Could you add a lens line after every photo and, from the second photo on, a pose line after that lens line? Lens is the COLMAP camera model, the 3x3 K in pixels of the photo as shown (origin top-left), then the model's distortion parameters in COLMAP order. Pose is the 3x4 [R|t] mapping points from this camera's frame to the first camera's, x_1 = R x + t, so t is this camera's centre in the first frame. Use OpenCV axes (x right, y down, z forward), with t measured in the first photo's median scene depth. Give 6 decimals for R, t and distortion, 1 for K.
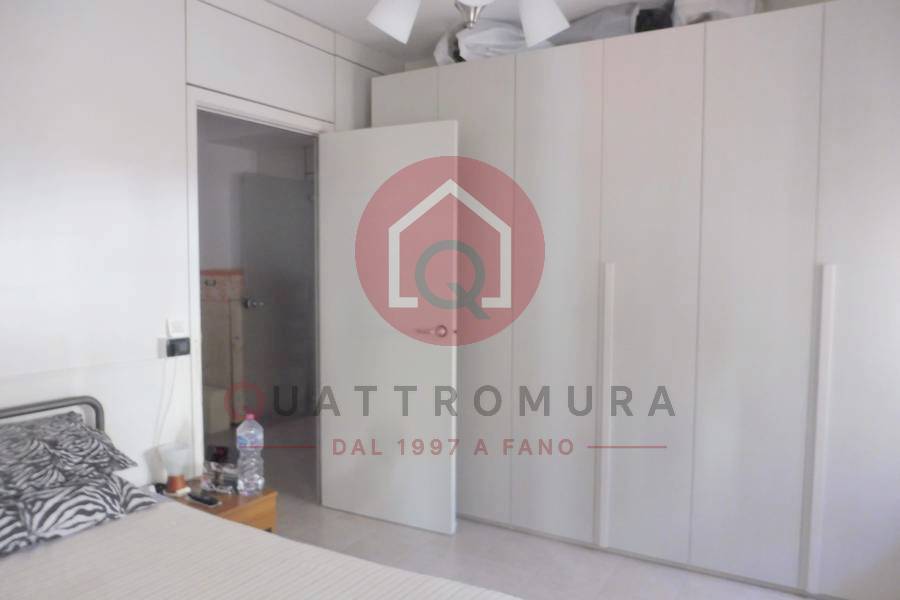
lens RADIAL K [[658.6, 0, 450.3], [0, 658.6, 300.2], [0, 0, 1]] dist [-0.033652, 0.022183]
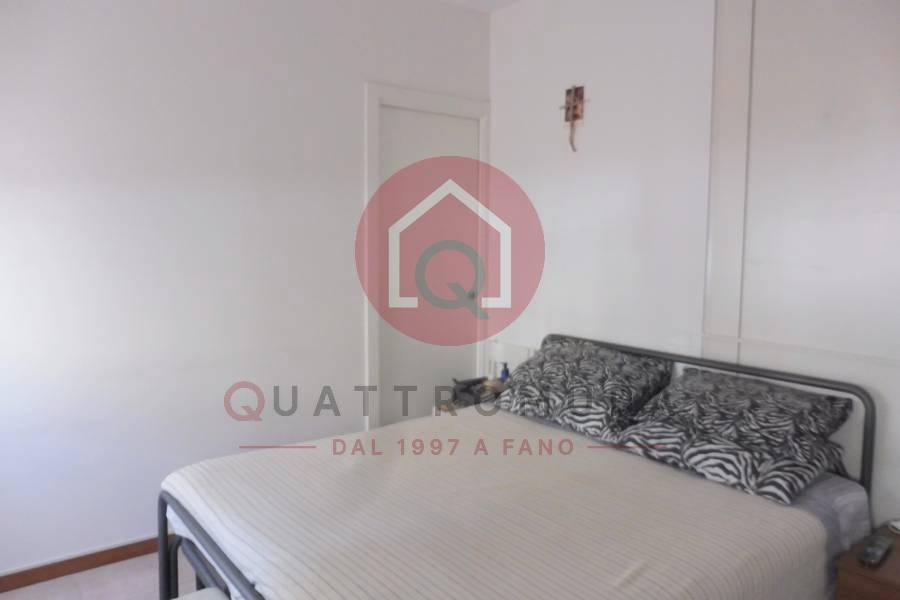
lens RADIAL K [[658.6, 0, 450.1], [0, 658.6, 299.0], [0, 0, 1]] dist [-0.033652, 0.022183]
pose [[-0.378063, 0.083641, -0.921994, 0.601741], [-0.062457, 0.991337, 0.115542, -0.056950], [0.923671, 0.101267, -0.369563, 0.938826]]
